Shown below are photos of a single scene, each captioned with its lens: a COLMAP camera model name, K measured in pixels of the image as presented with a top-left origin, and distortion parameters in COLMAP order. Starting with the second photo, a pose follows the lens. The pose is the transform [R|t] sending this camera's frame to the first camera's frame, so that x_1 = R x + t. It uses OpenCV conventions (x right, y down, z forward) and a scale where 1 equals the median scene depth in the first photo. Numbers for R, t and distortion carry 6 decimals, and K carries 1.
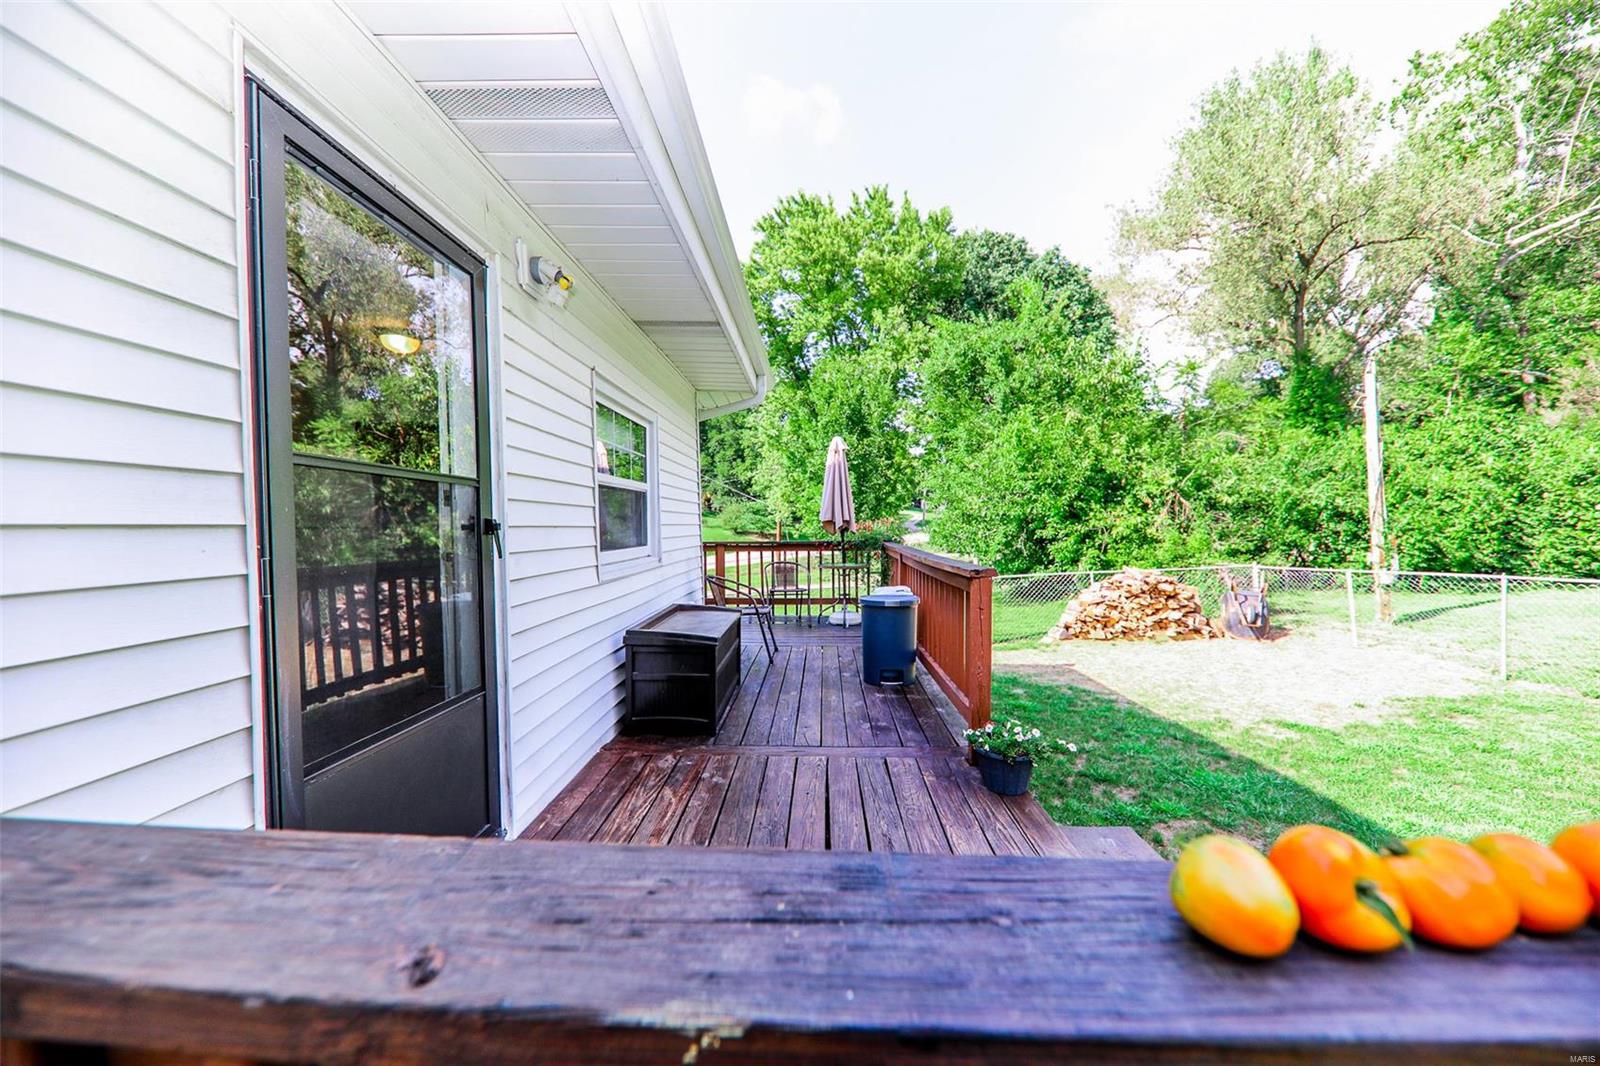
lens RADIAL K [[559.2, 0, 795.9], [0, 559.2, 540.3], [0, 0, 1]] dist [0.008836, -0.004689]
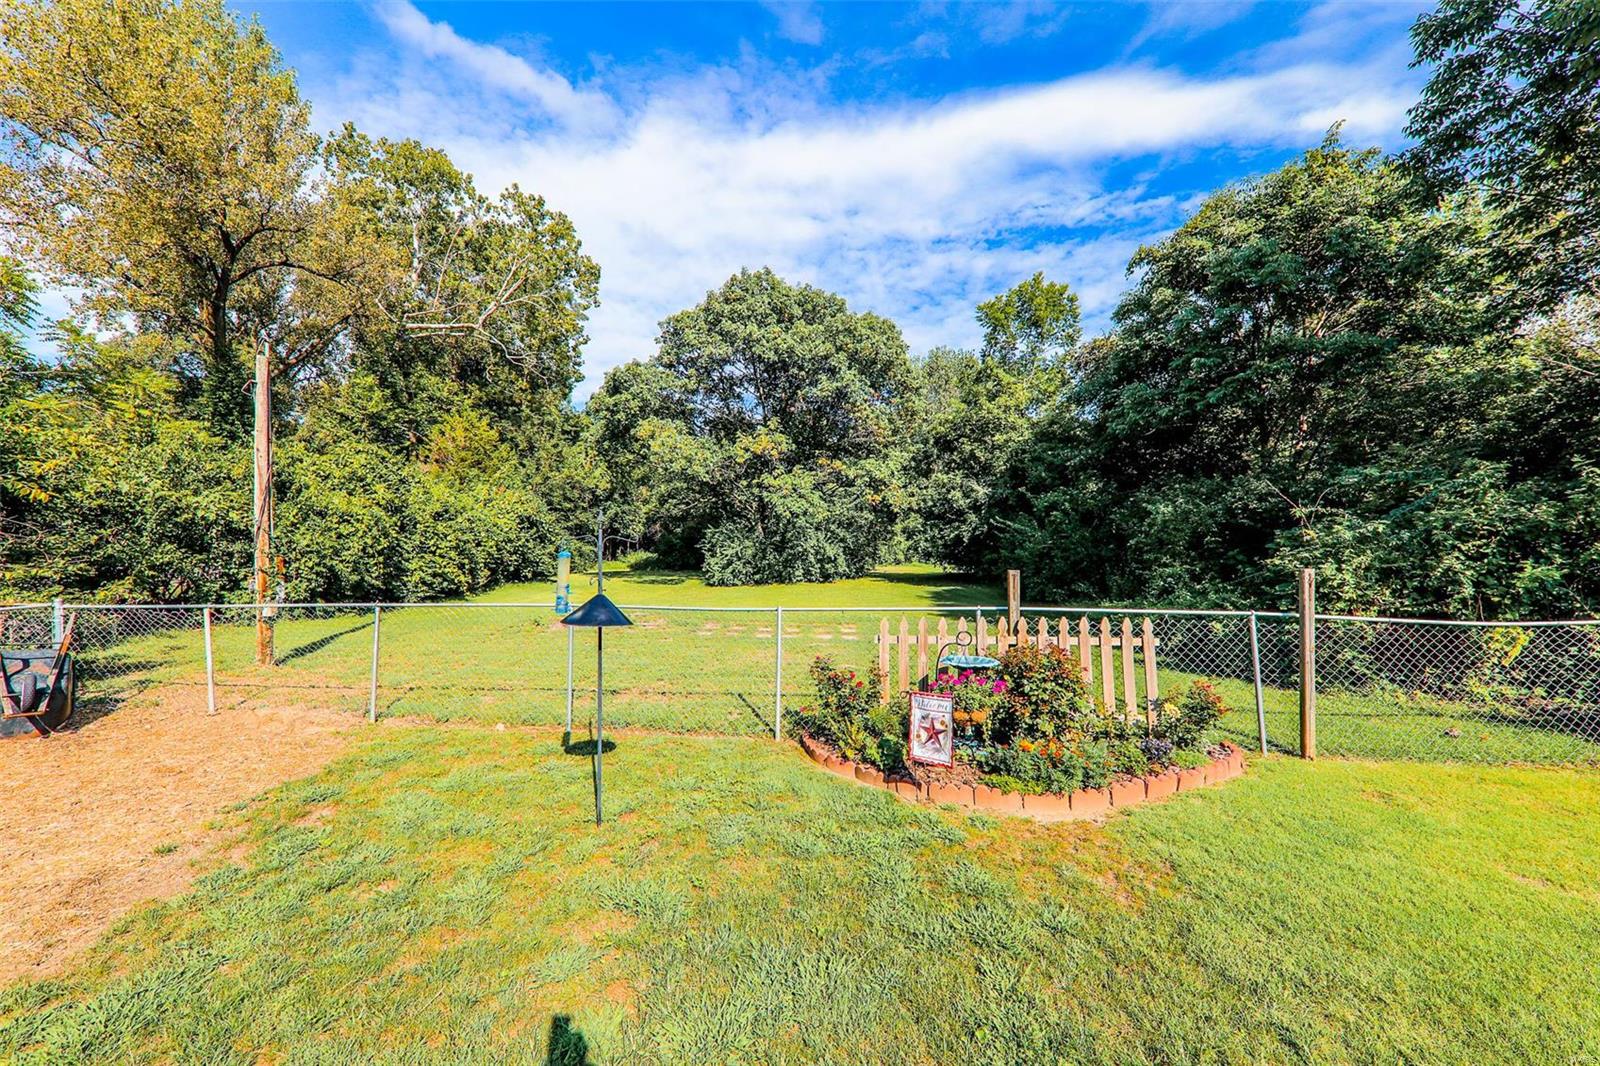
lens RADIAL K [[559.2, 0, 795.9], [0, 559.2, 540.3], [0, 0, 1]] dist [0.008836, -0.004689]
pose [[0.048976, 0.046591, 0.997713, 0.194352], [-0.004812, 0.998911, -0.046410, 0.000770], [-0.998788, -0.002529, 0.049147, 0.141760]]
